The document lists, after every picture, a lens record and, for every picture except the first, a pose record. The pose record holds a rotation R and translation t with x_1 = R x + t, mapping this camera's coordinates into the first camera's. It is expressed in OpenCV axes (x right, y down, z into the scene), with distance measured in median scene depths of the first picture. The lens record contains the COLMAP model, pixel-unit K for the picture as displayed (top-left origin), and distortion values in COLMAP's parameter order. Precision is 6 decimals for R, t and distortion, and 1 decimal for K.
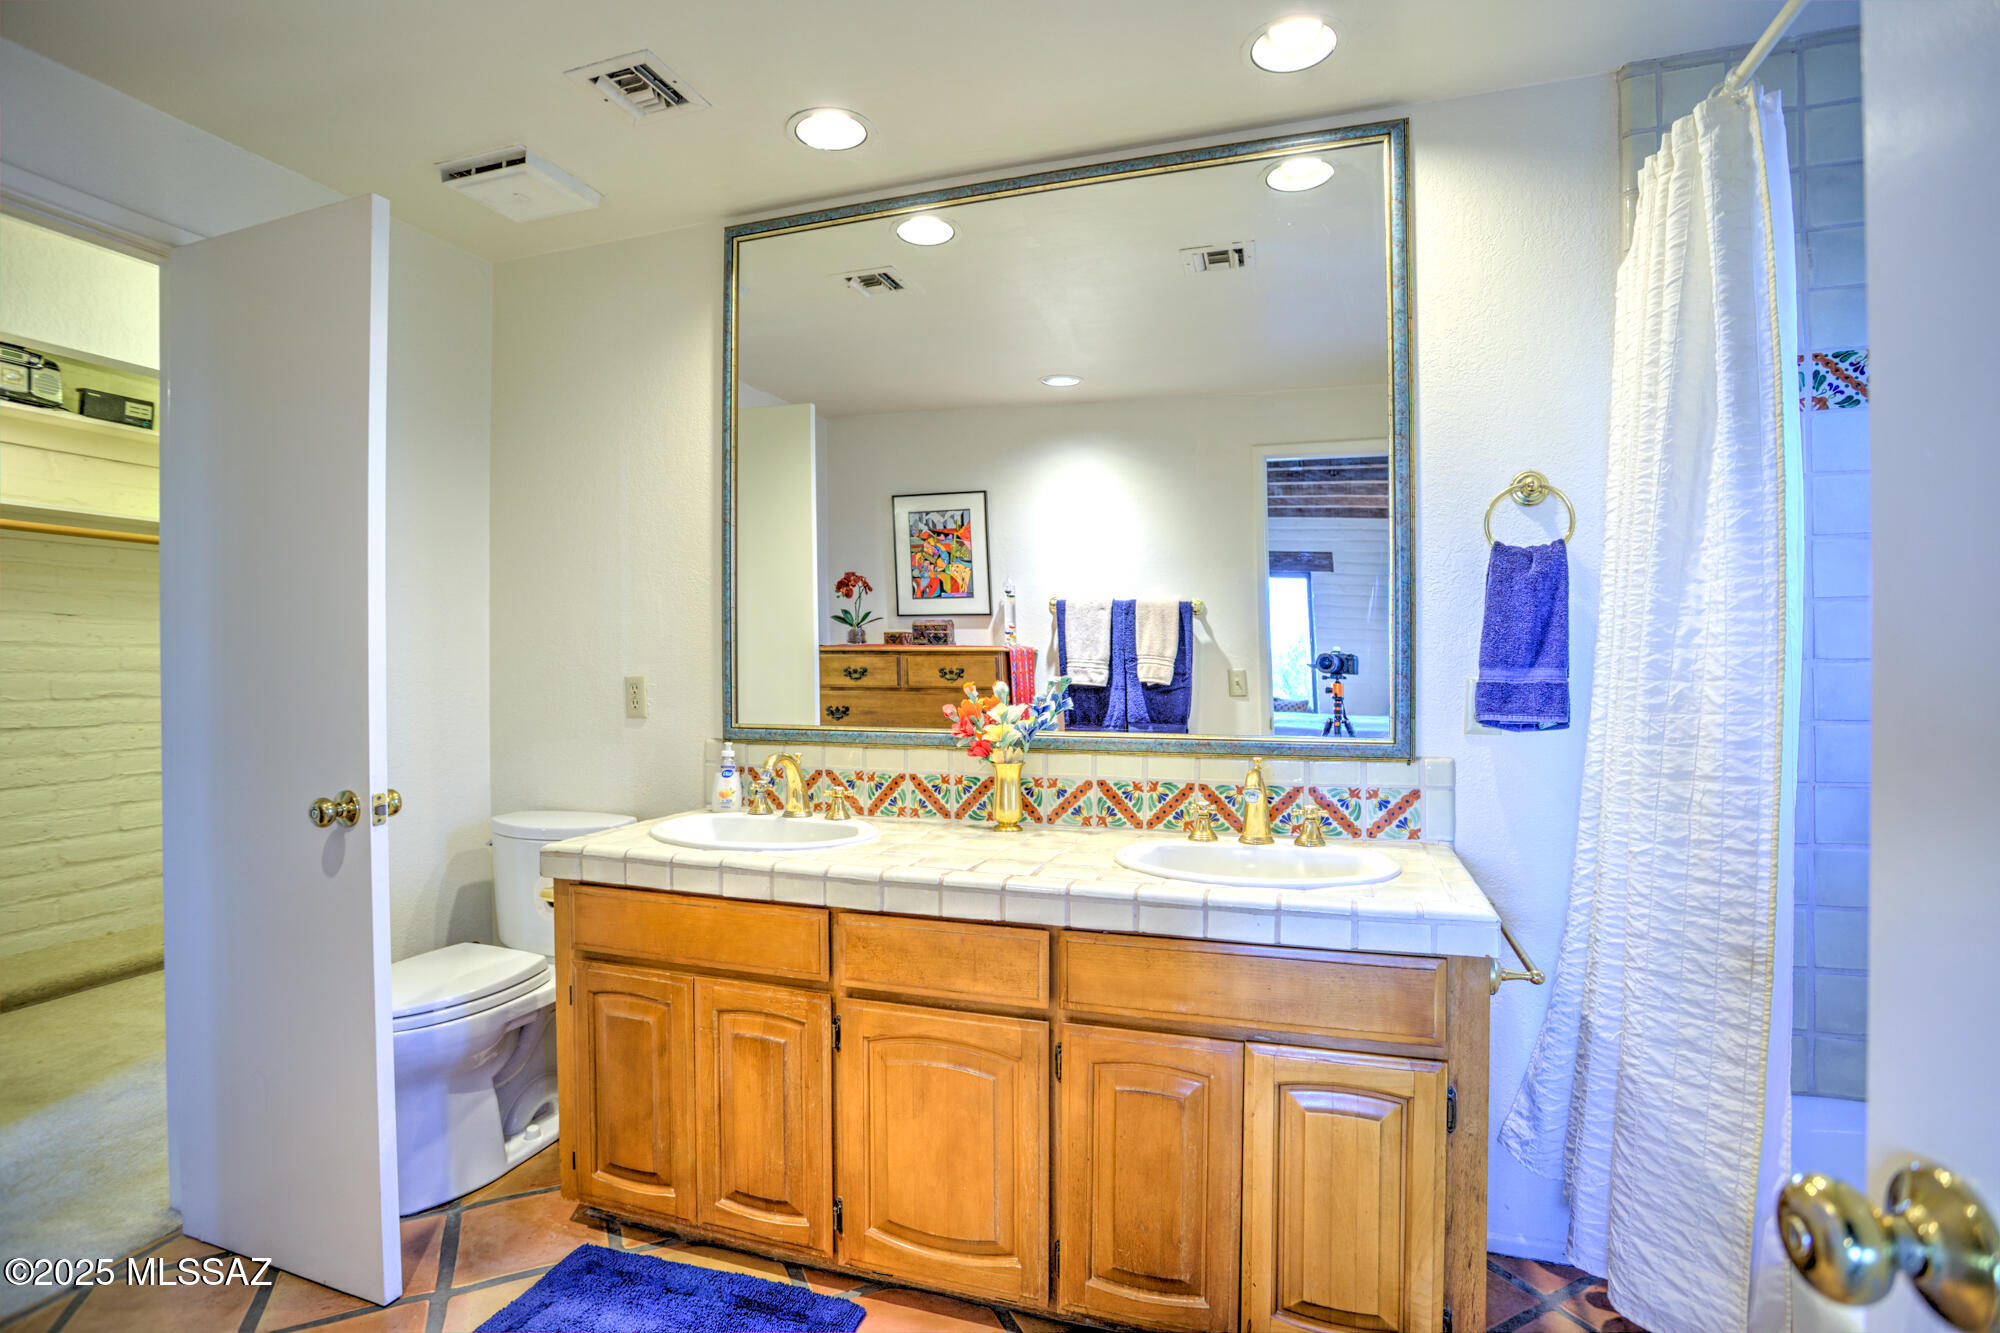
lens RADIAL K [[937.5, 0, 998.5], [0, 937.5, 665.0], [0, 0, 1]] dist [-0.031470, -0.000181]
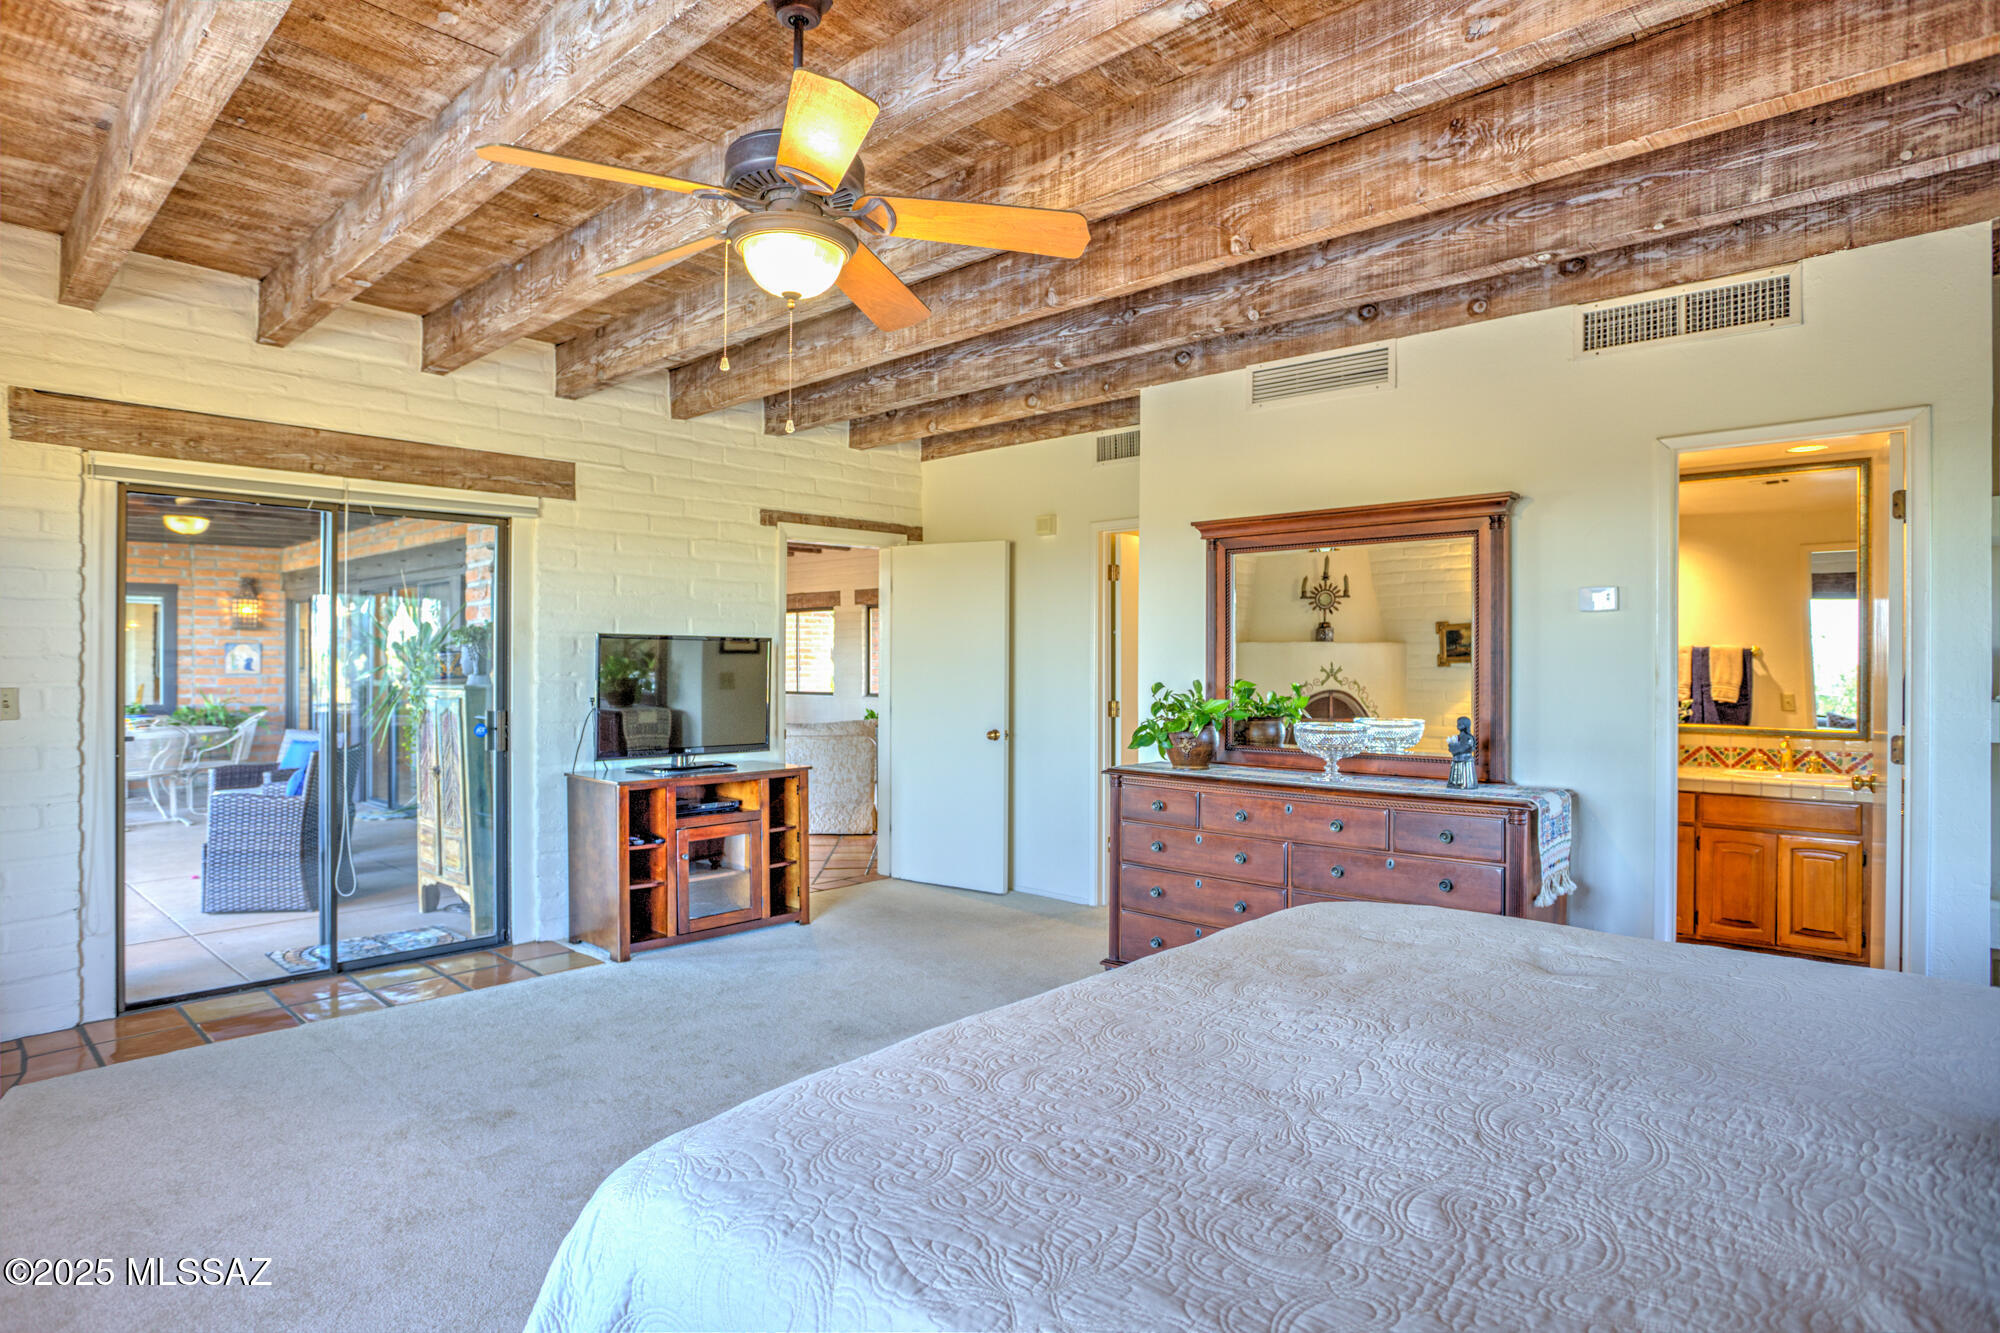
lens RADIAL K [[1082.7, 0, 1002.5], [0, 1082.7, 657.5], [0, 0, 1]] dist [-0.016292, 0.000376]
pose [[0.921666, 0.004583, -0.387958, -0.475071], [-0.006514, 0.999972, -0.003663, -0.074383], [0.387930, 0.005903, 0.921670, -2.152978]]
